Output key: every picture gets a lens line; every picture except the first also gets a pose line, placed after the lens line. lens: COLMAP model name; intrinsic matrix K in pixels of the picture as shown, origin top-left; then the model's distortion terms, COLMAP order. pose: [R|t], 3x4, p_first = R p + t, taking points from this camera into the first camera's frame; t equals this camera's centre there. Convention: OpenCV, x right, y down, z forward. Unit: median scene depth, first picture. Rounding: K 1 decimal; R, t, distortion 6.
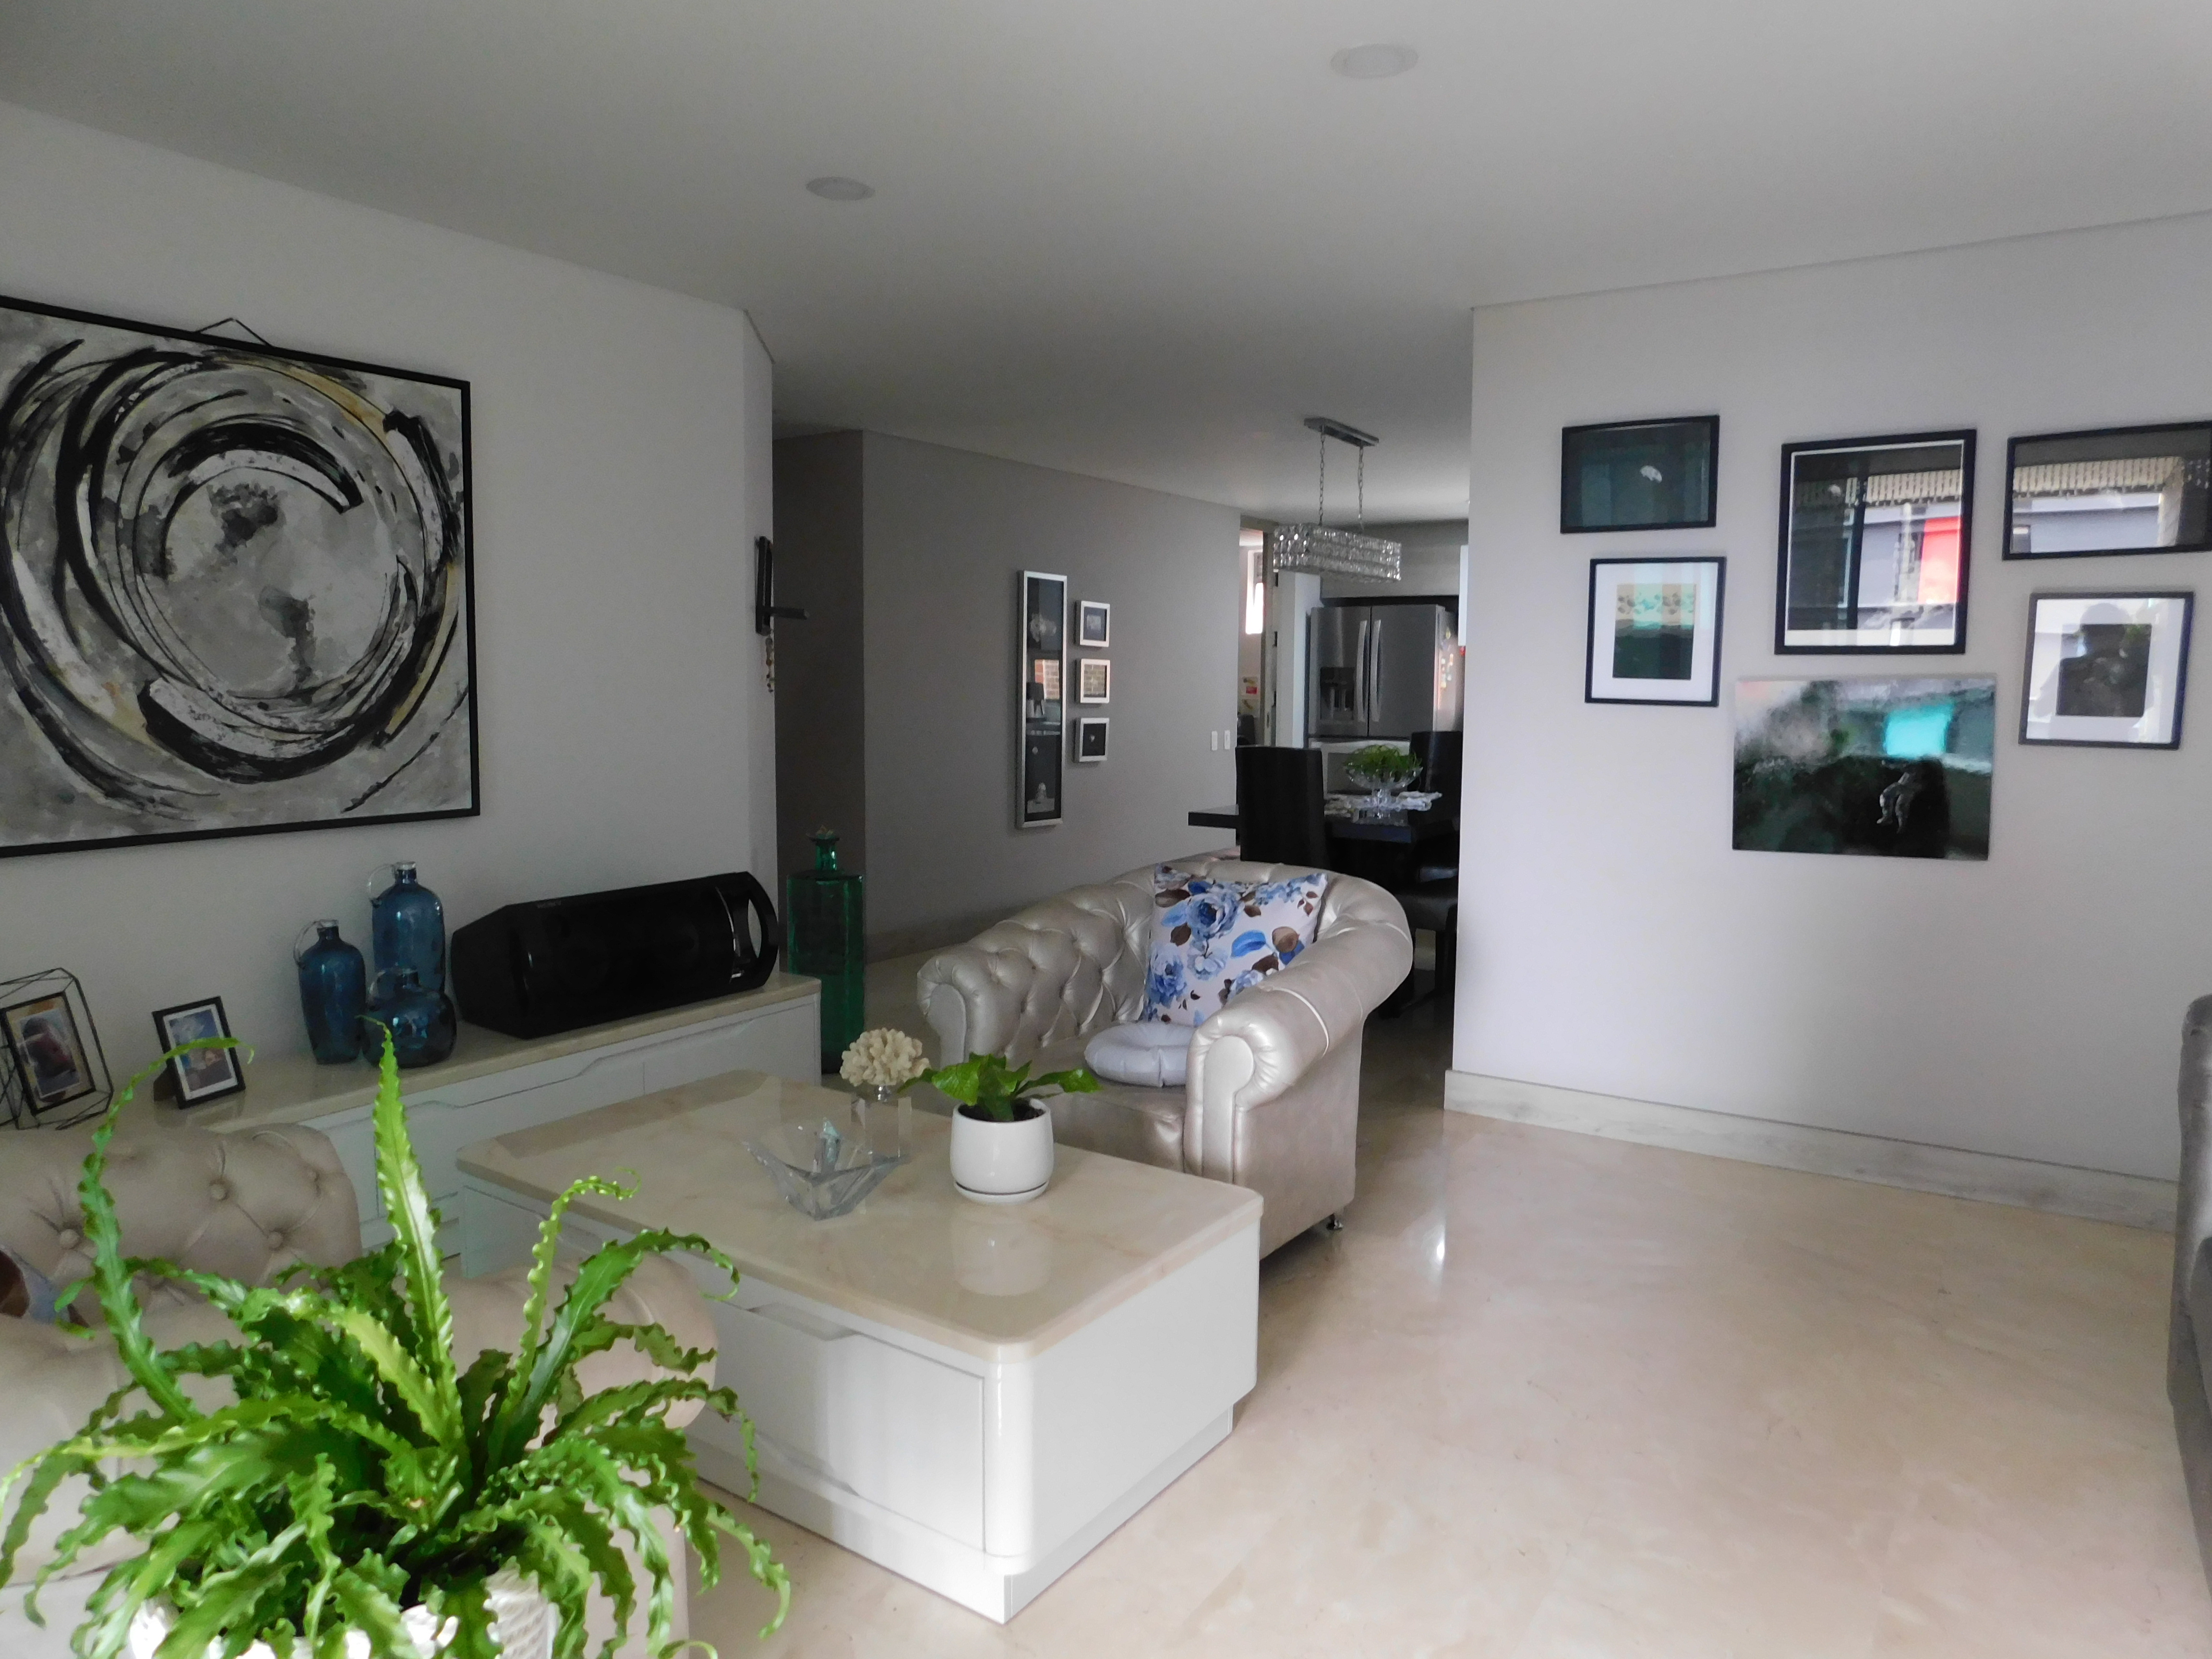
lens RADIAL K [[1473.5, 0, 1107.0], [0, 1473.5, 822.3], [0, 0, 1]] dist [-0.061647, 0.062673]
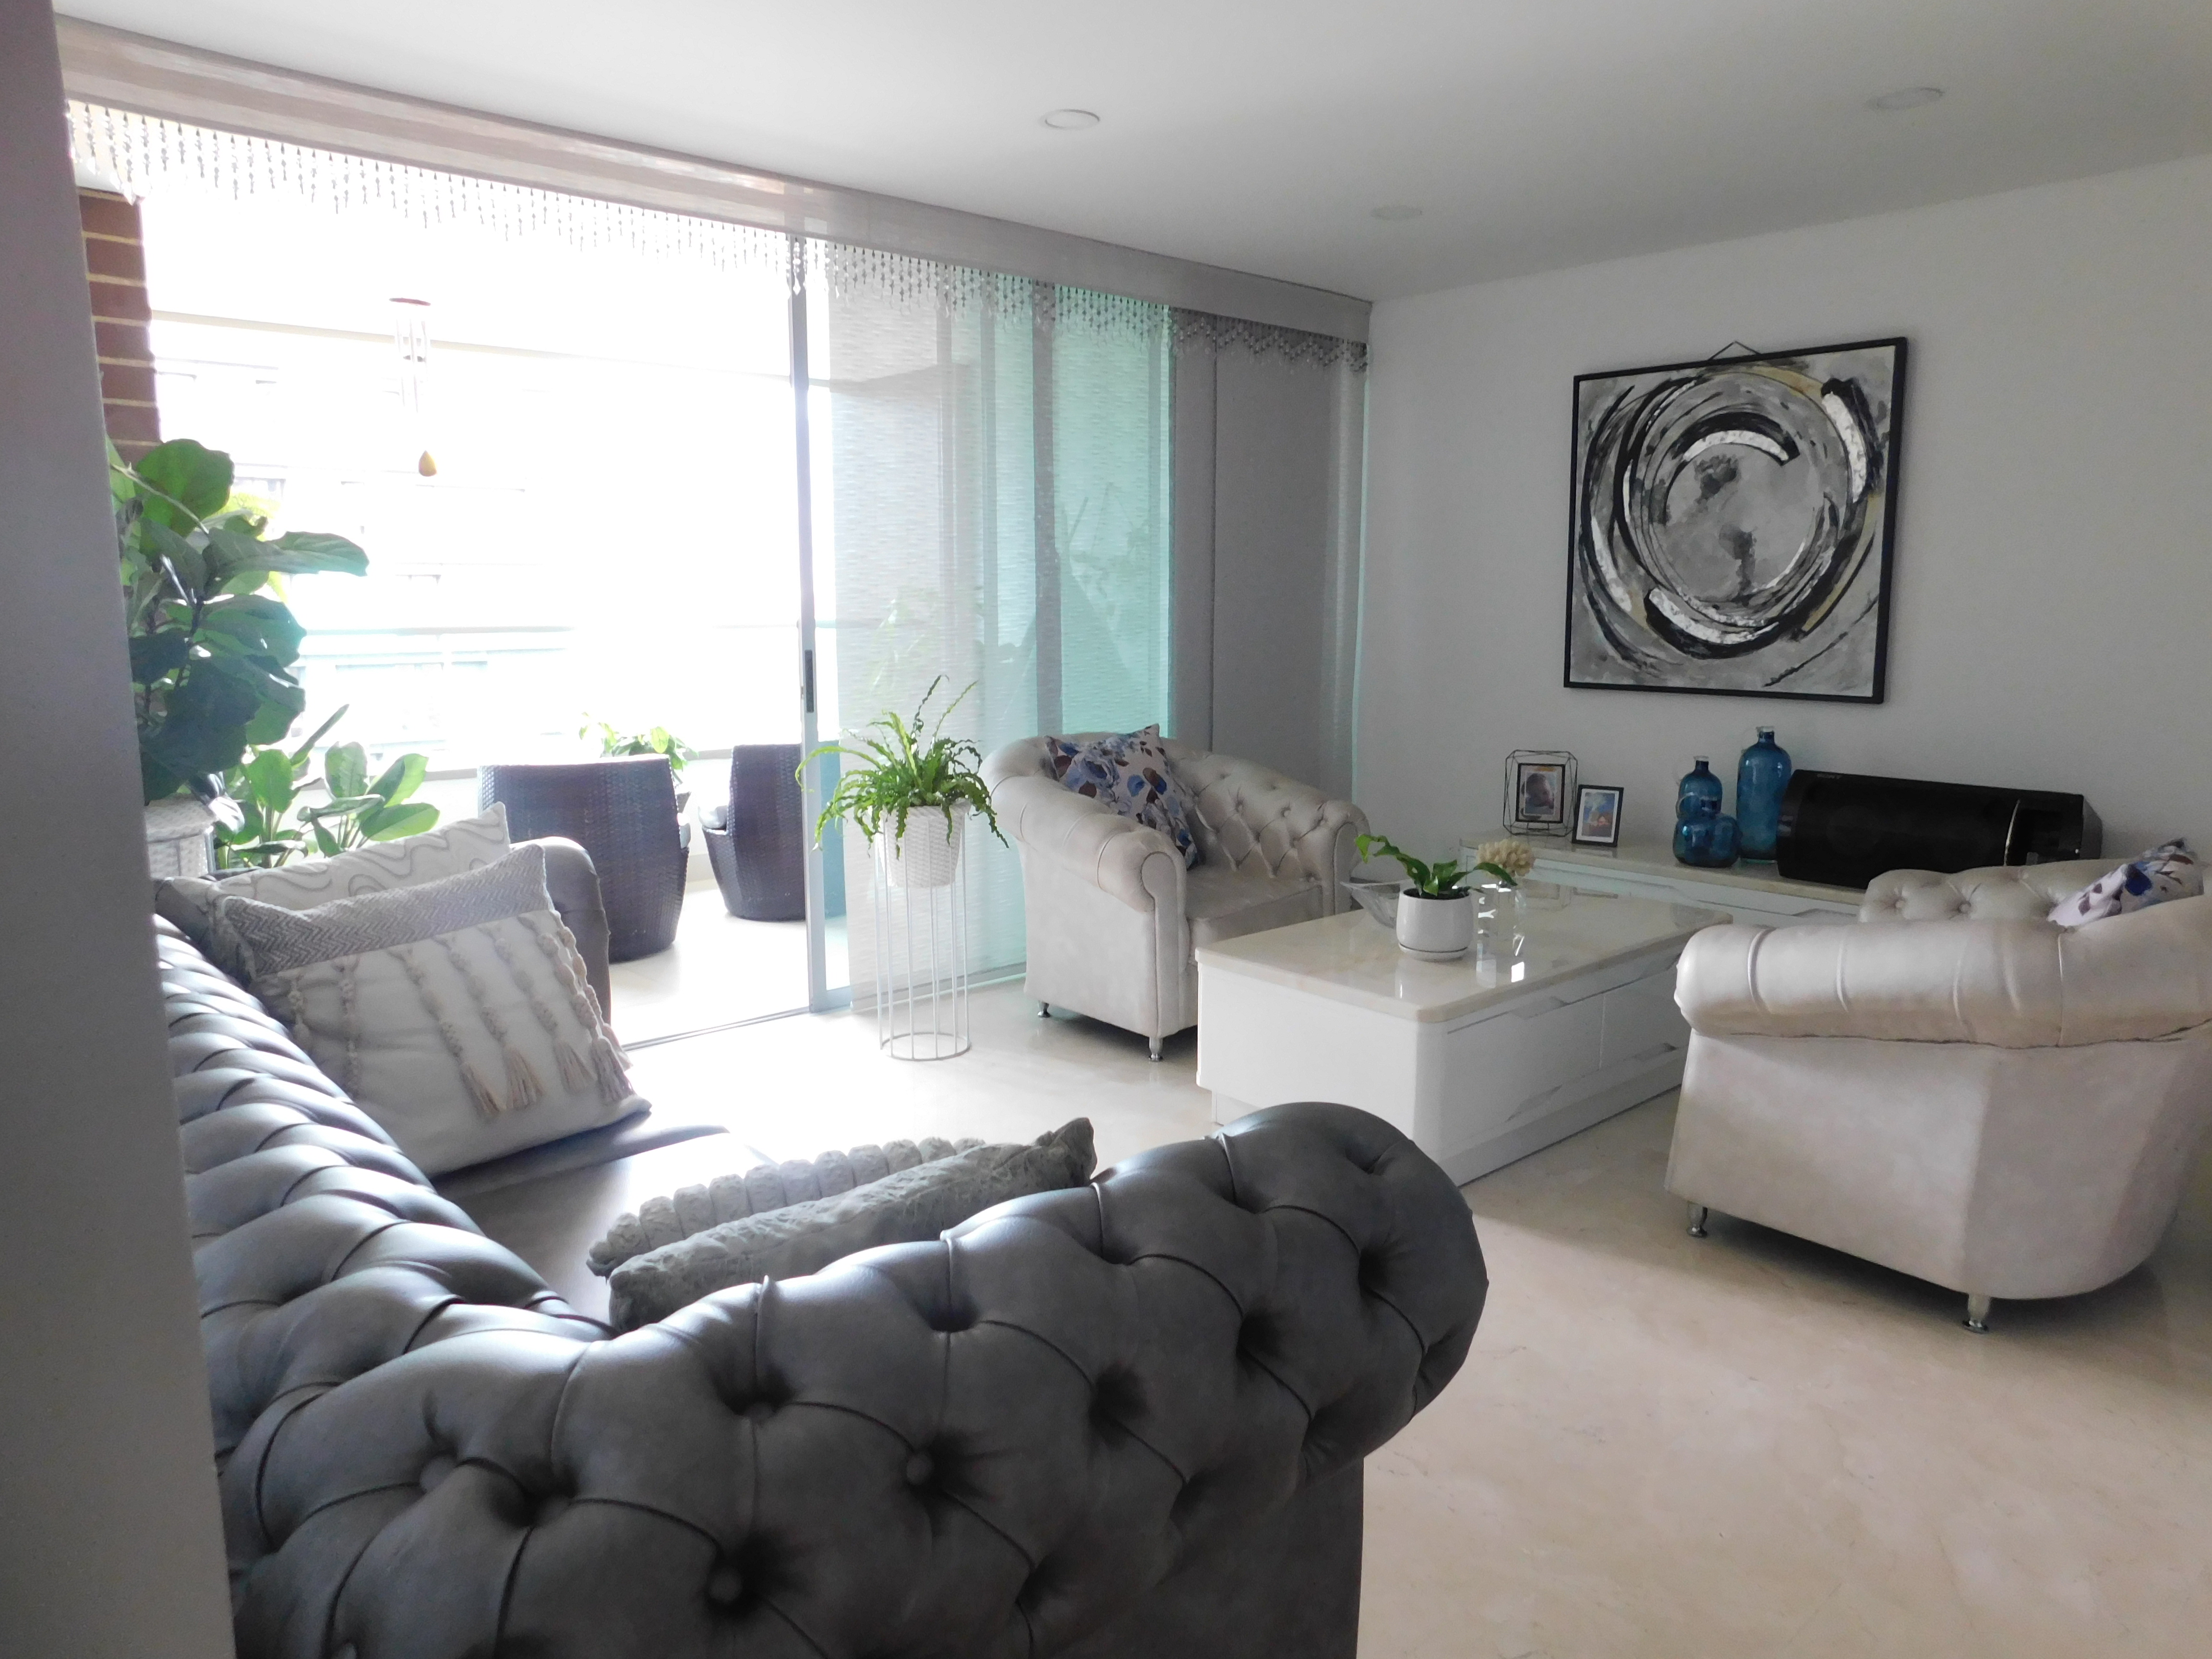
lens RADIAL K [[1473.5, 0, 1107.0], [0, 1473.5, 822.3], [0, 0, 1]] dist [-0.061647, 0.062673]
pose [[-0.242752, 0.139409, -0.960019, 1.016969], [-0.102852, 0.980344, 0.168368, -0.052083], [0.964621, 0.139611, -0.223642, 0.771030]]
